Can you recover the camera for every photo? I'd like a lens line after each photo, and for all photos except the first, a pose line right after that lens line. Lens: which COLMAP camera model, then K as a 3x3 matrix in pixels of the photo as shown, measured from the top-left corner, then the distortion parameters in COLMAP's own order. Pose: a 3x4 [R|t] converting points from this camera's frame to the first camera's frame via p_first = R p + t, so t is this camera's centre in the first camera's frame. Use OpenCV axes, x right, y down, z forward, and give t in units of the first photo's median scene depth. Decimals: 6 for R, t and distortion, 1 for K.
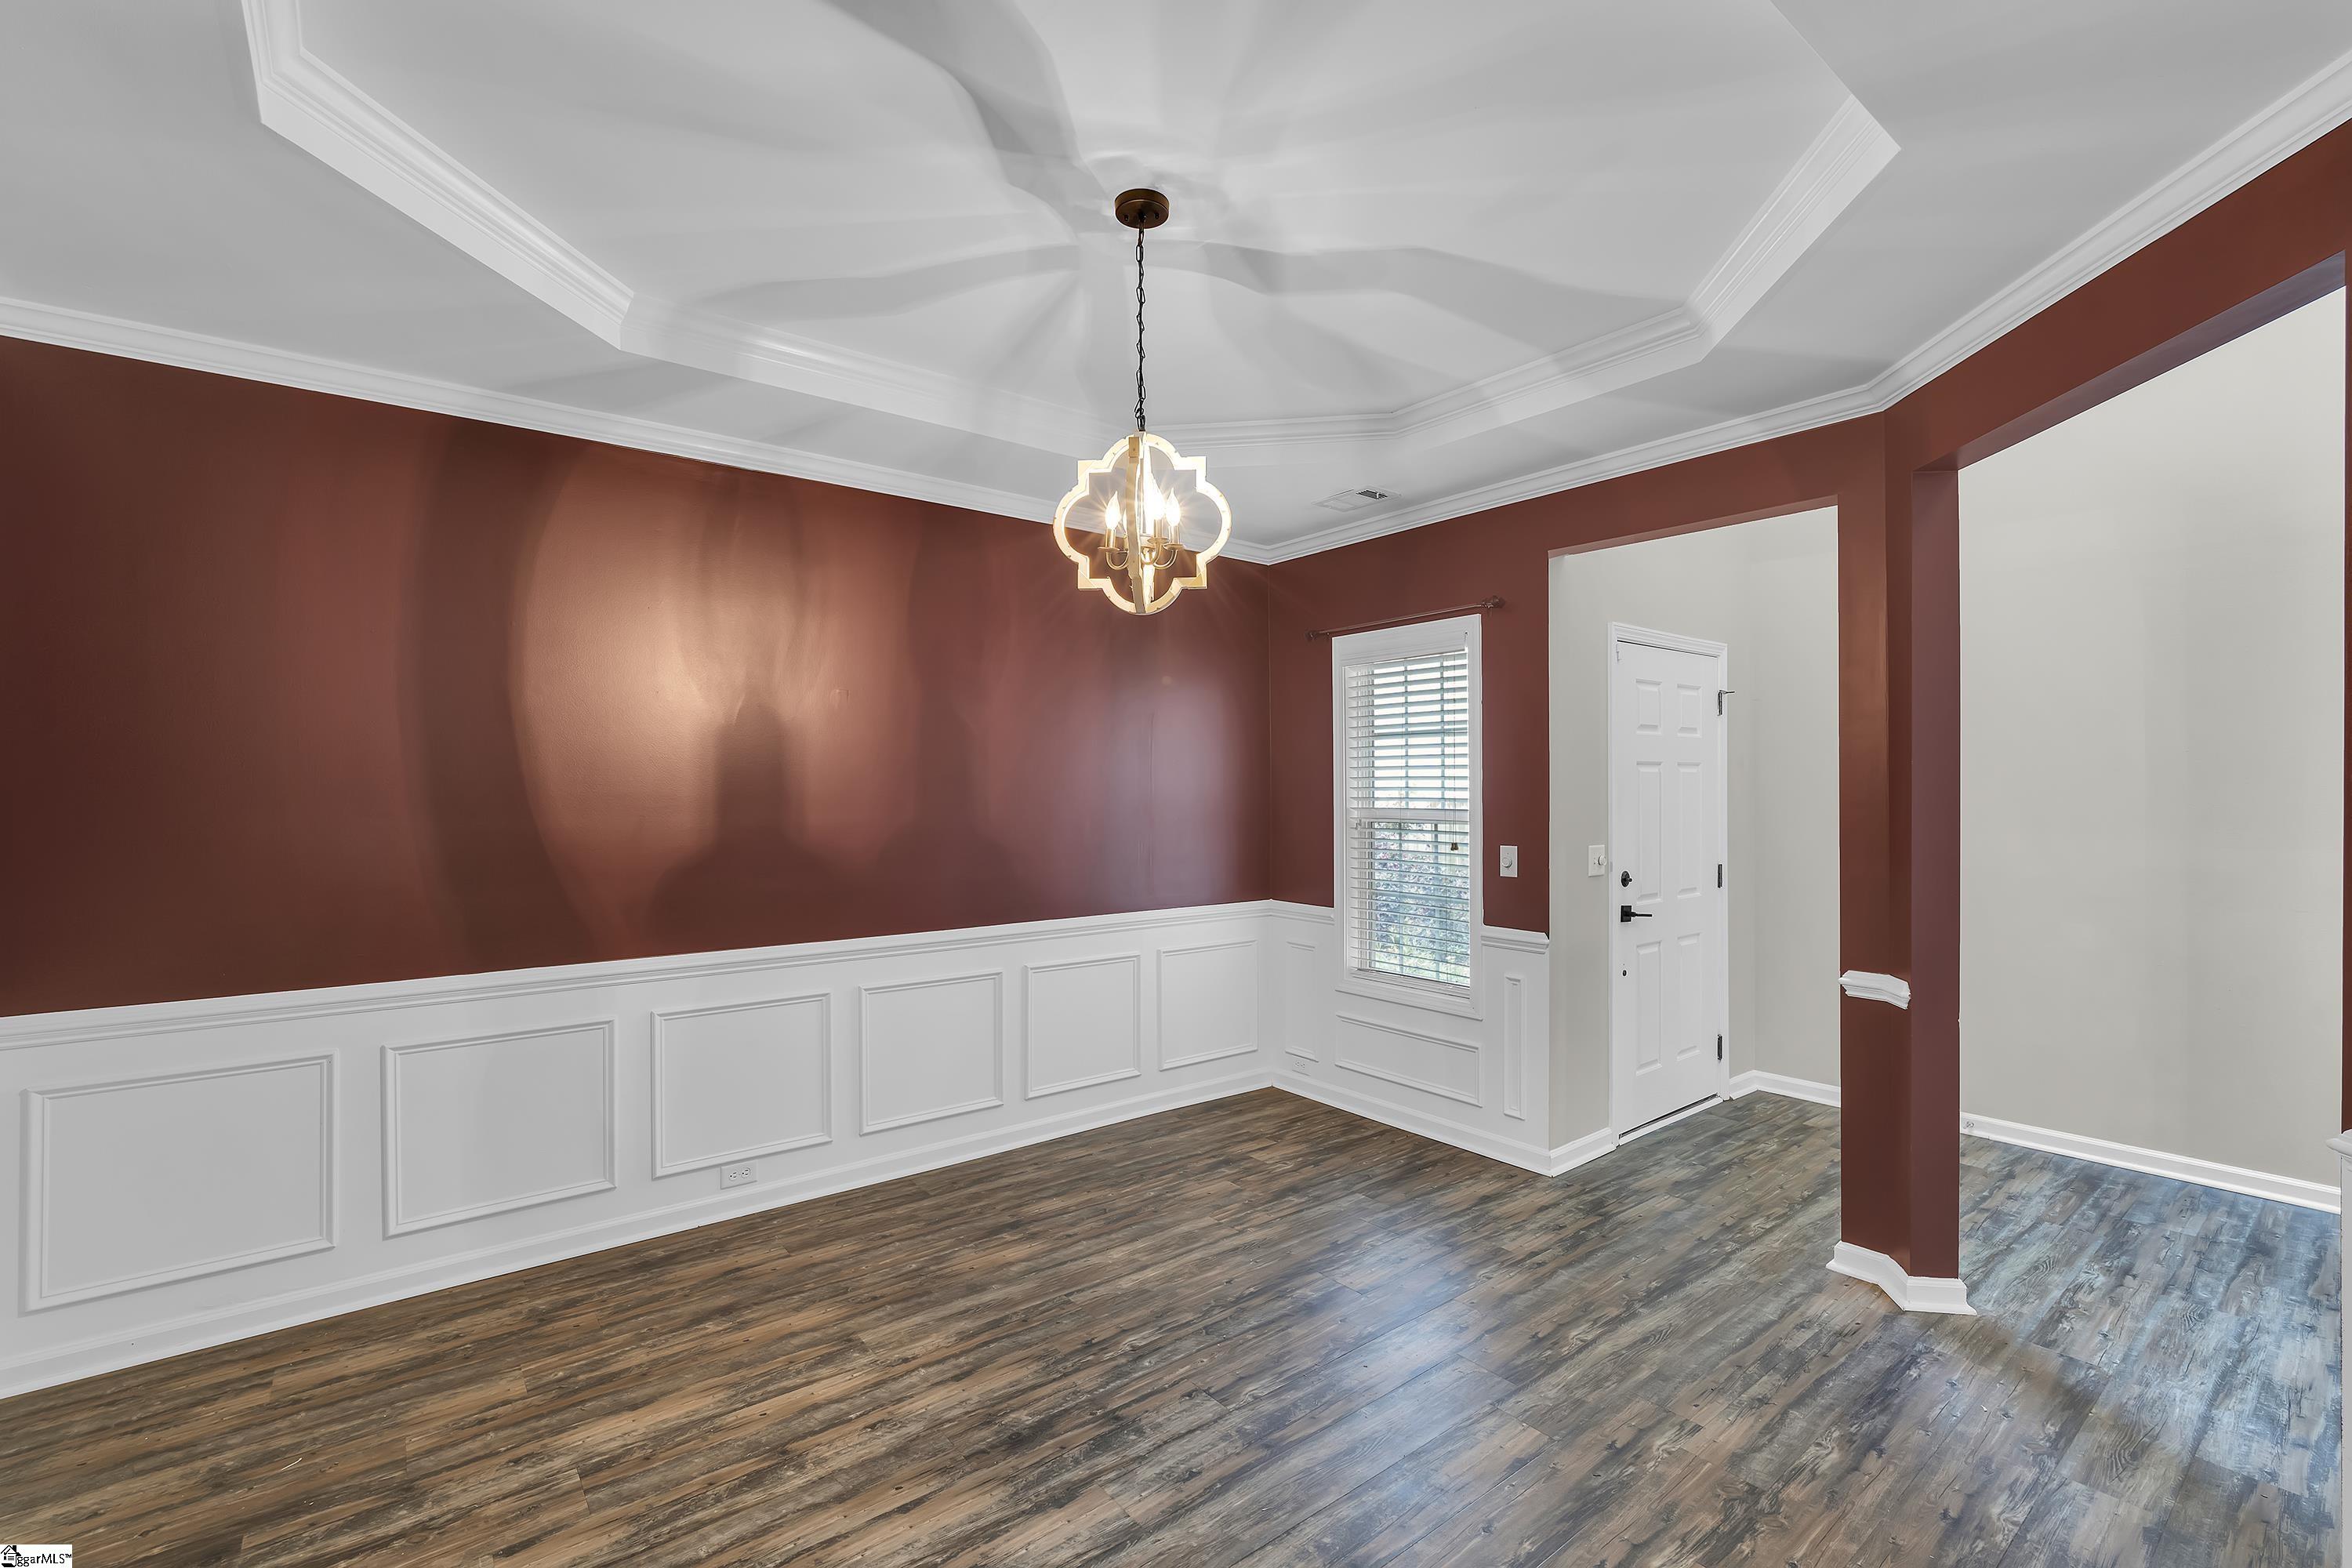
lens RADIAL K [[1027.0, 0, 1176.8], [0, 1027.0, 789.3], [0, 0, 1]] dist [-0.004233, -0.000167]
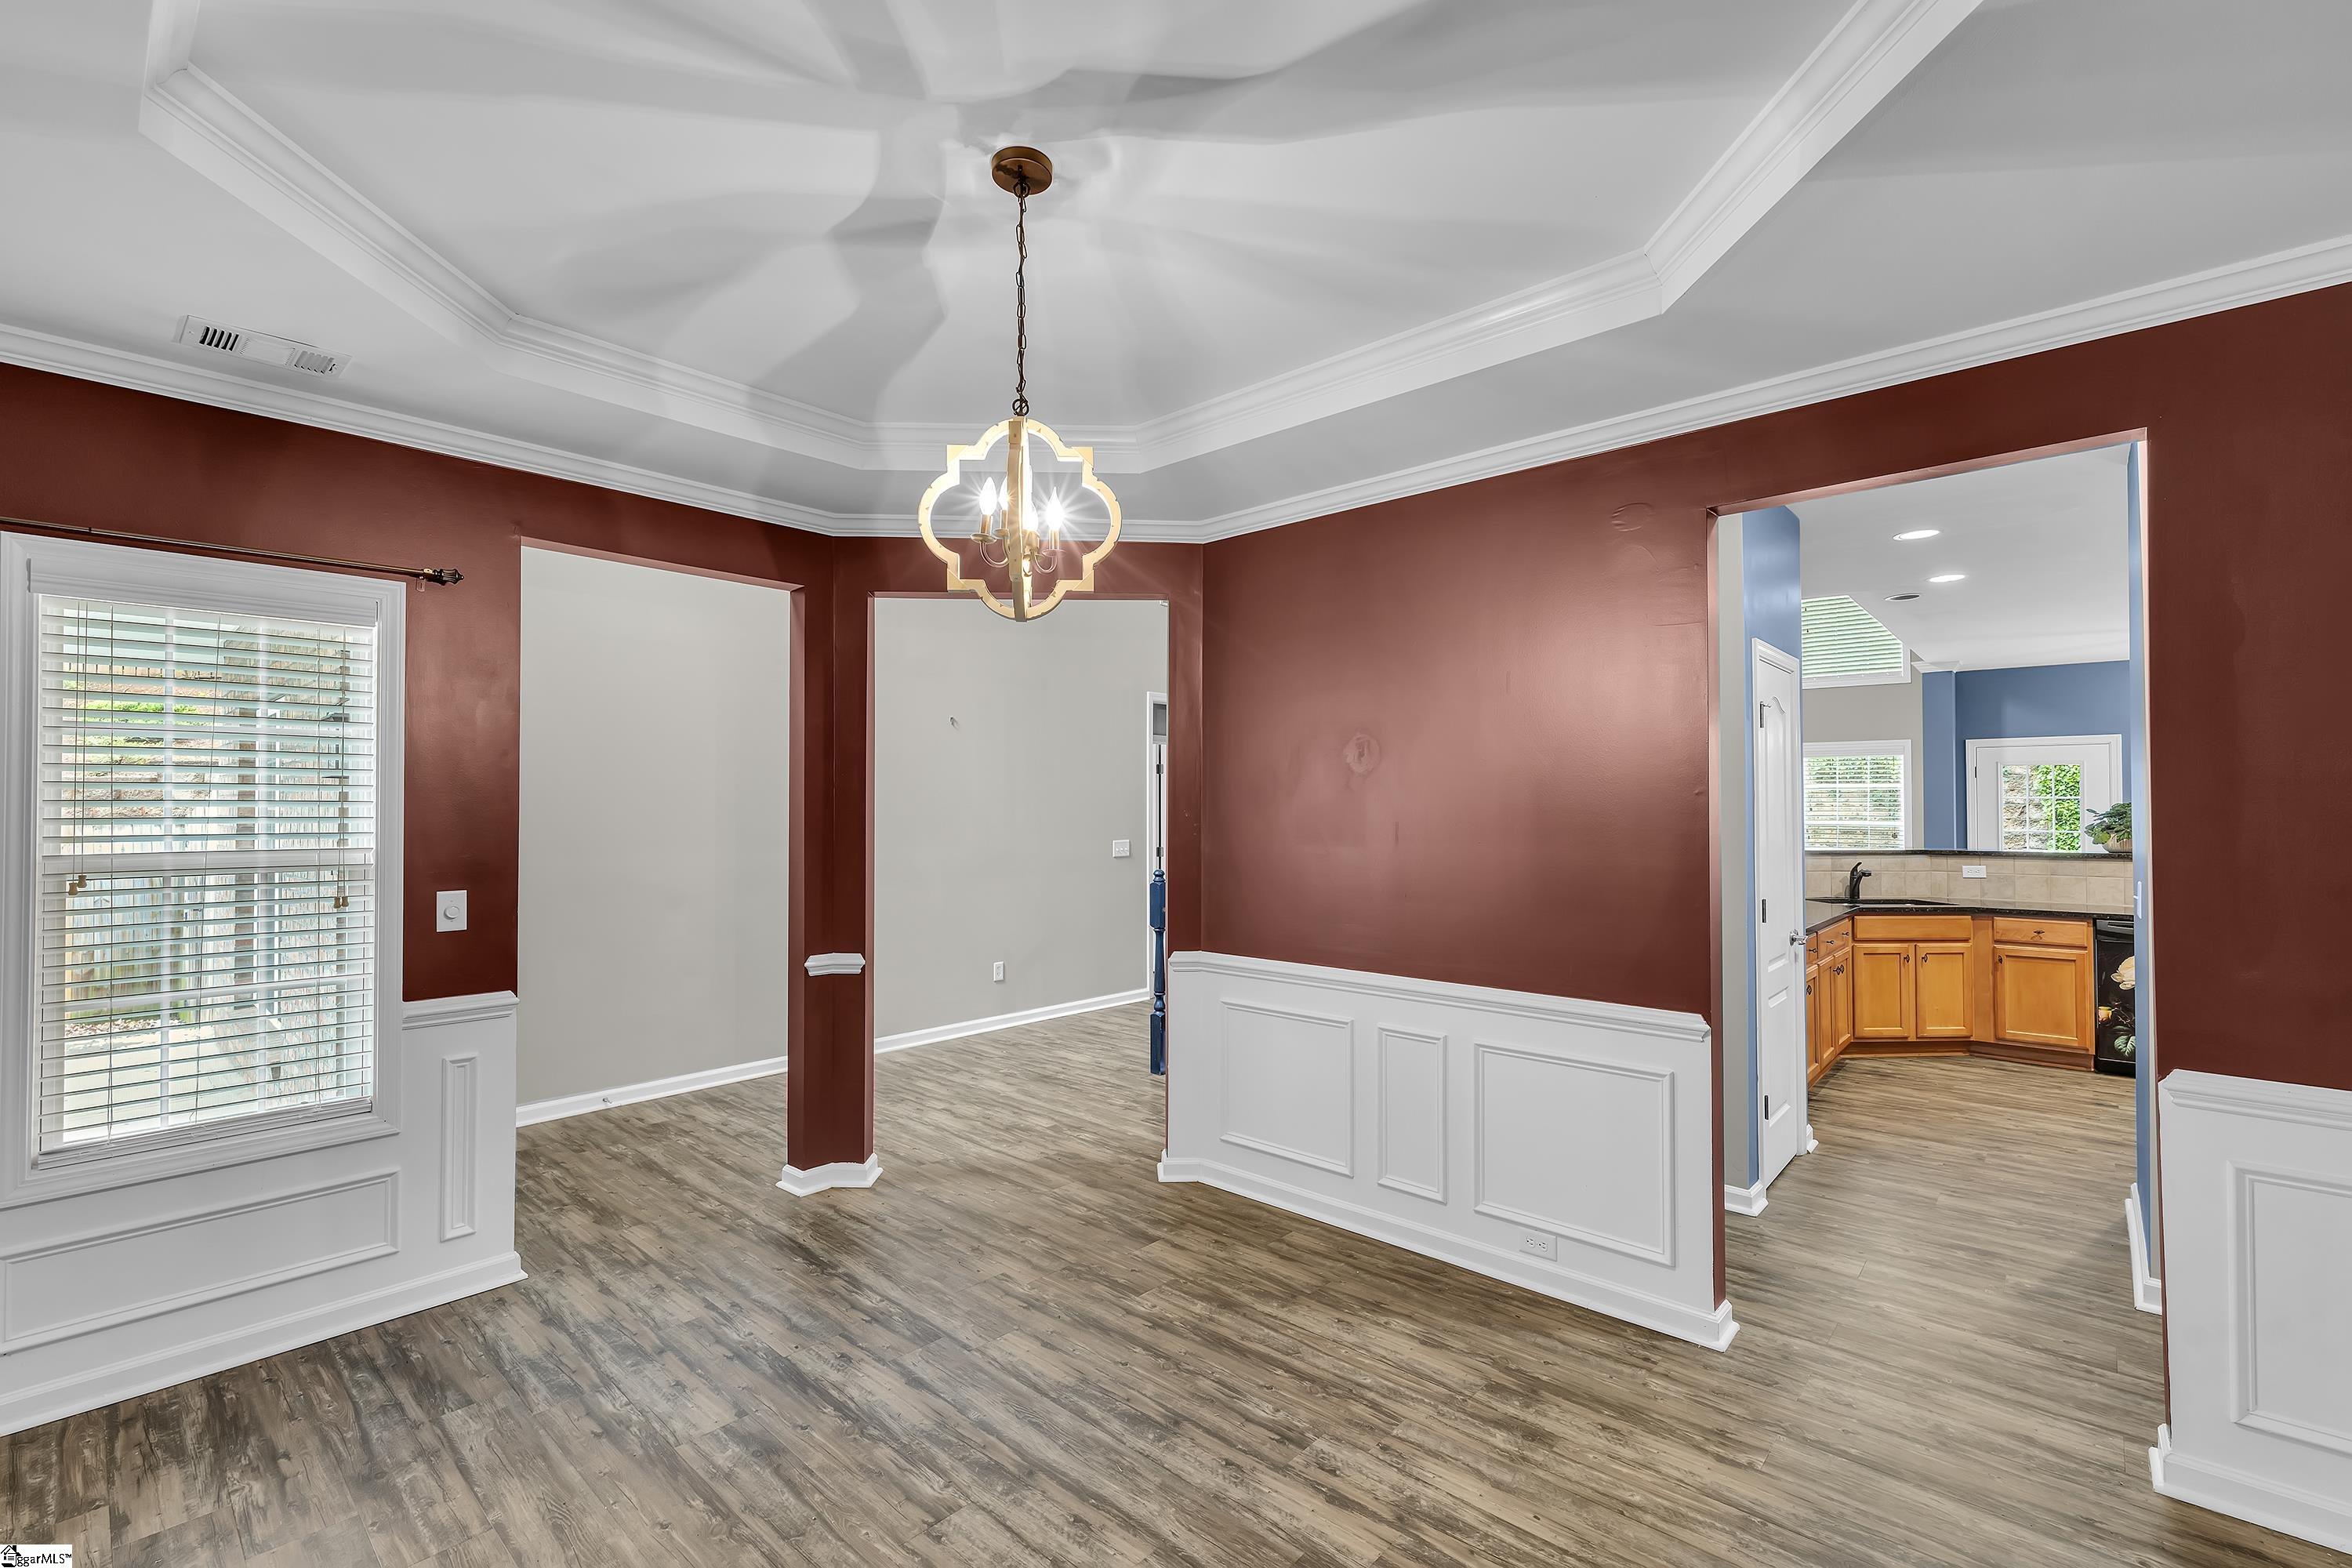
lens RADIAL K [[1027.0, 0, 1174.5], [0, 1027.0, 787.5], [0, 0, 1]] dist [-0.004233, -0.000167]
pose [[-0.173441, 0.021959, 0.984599, -0.670799], [0.002277, 0.999758, -0.021896, -0.005854], [-0.984842, -0.001555, -0.173449, 0.740744]]
